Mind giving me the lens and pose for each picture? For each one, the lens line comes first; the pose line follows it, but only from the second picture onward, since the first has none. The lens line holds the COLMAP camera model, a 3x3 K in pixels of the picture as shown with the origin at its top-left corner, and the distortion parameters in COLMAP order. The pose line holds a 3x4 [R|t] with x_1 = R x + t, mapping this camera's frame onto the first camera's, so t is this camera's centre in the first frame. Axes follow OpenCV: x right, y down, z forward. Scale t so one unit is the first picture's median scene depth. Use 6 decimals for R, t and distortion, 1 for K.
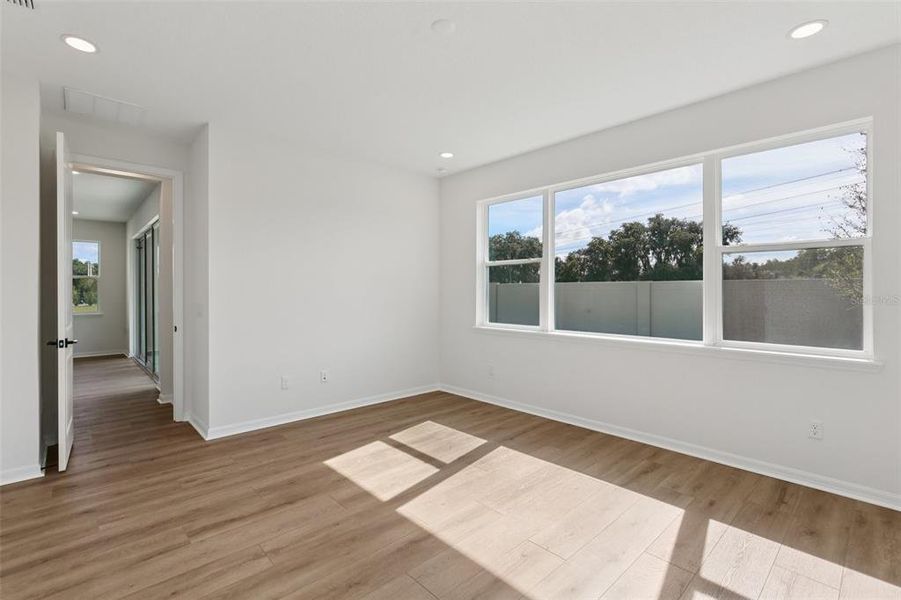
lens RADIAL K [[411.6, 0, 444.6], [0, 411.6, 291.7], [0, 0, 1]] dist [-0.010207, 0.003608]
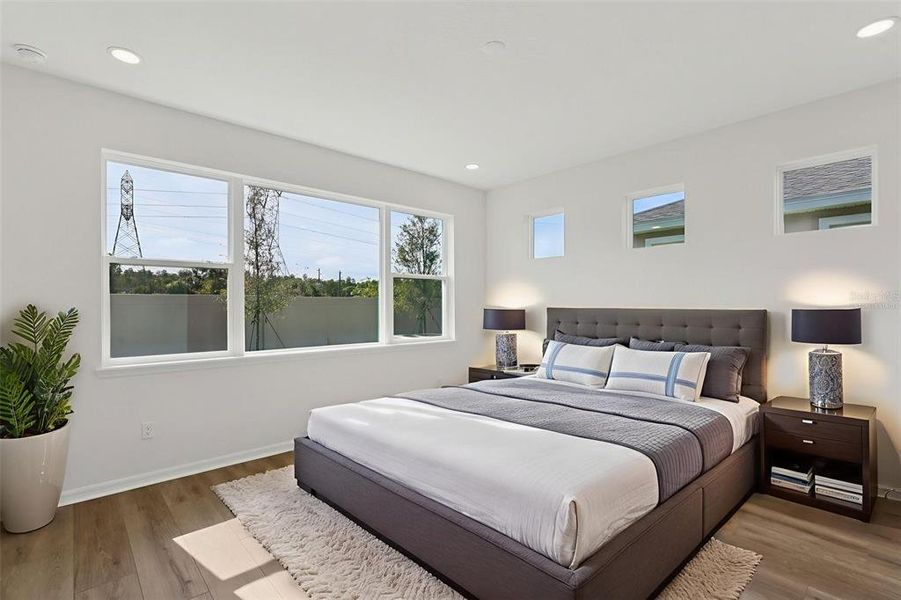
lens RADIAL K [[411.6, 0, 445.5], [0, 411.6, 303.1], [0, 0, 1]] dist [-0.010207, 0.003608]
pose [[0.036157, -0.001502, 0.999345, -0.535485], [0.007494, 0.999971, 0.001232, -0.003773], [-0.999318, 0.007445, 0.036167, 0.559598]]
